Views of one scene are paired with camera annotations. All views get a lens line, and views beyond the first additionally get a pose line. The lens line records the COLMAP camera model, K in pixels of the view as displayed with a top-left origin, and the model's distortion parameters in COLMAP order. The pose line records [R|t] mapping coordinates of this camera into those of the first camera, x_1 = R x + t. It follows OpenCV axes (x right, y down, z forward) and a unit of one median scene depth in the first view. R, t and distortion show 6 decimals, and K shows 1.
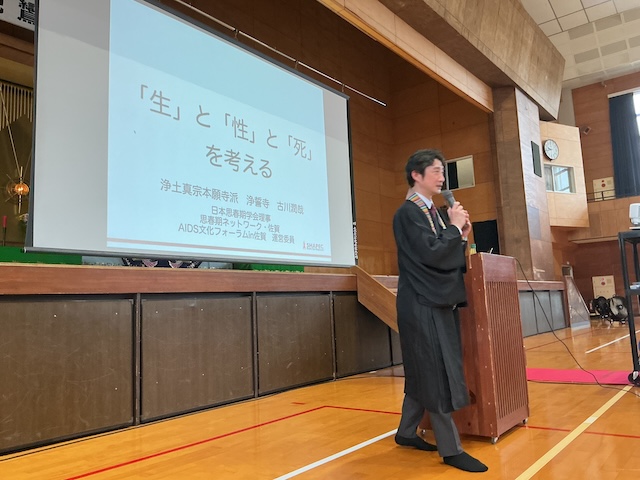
lens RADIAL K [[528.3, 0, 320.0], [0, 528.3, 240.0], [0, 0, 1]] dist [0.130691, -0.300601]
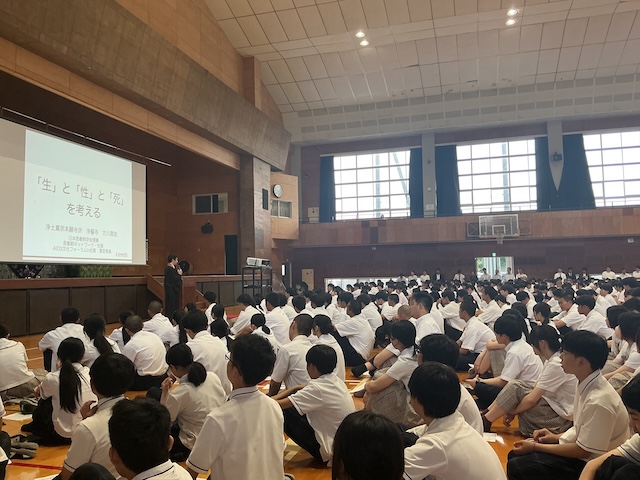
lens RADIAL K [[528.3, 0, 320.0], [0, 528.3, 240.0], [0, 0, 1]] dist [0.130691, -0.300601]
pose [[0.924407, 0.050928, 0.377993, -0.076536], [-0.068552, 0.997091, 0.033308, -0.138150], [-0.375197, -0.056703, 0.925209, -0.881303]]
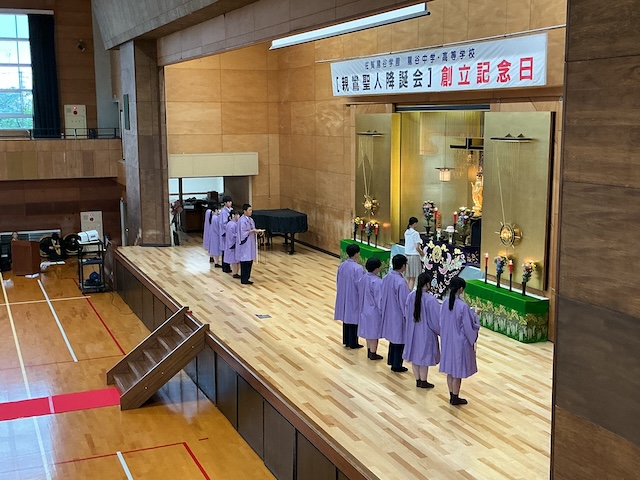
lens RADIAL K [[831.6, 0, 320.0], [0, 831.6, 240.0], [0, 0, 1]] dist [0.112851, -0.012127]
pose [[-0.480884, 0.178144, -0.858496, 1.158906], [0.137750, 0.982332, 0.126680, -0.237108], [0.865896, -0.057340, -0.496927, 1.549282]]
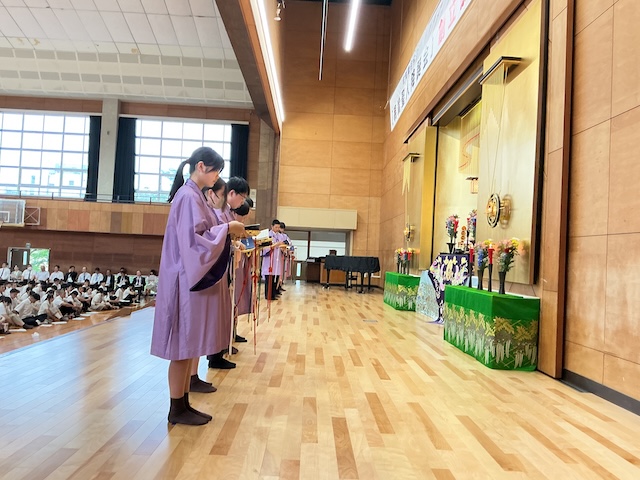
lens RADIAL K [[528.3, 0, 320.0], [0, 528.3, 240.0], [0, 0, 1]] dist [0.130691, -0.300601]
pose [[-0.771914, -0.010554, -0.635639, 0.388998], [0.066548, 0.993027, -0.097304, 0.036955], [0.632234, -0.117410, -0.765830, 1.465890]]
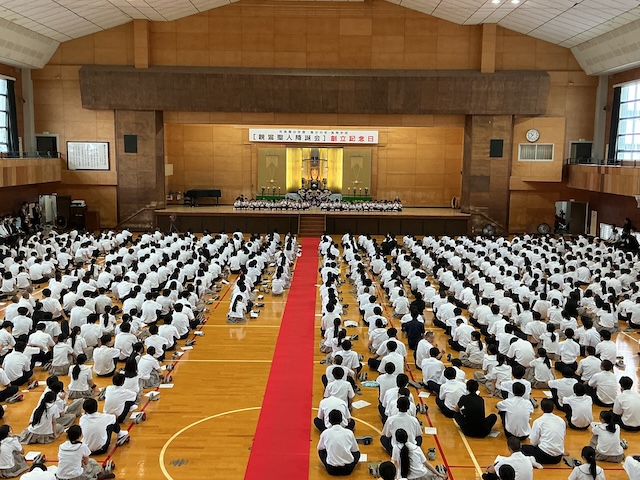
lens RADIAL K [[701.0, 0, 320.0], [0, 701.0, 240.0], [0, 0, 1]] dist [0.071714, -0.018550]
pose [[0.616459, 0.149622, -0.773040, 2.986641], [0.058471, 0.970370, 0.234443, -0.685031], [0.785213, -0.189725, 0.589445, -1.509841]]
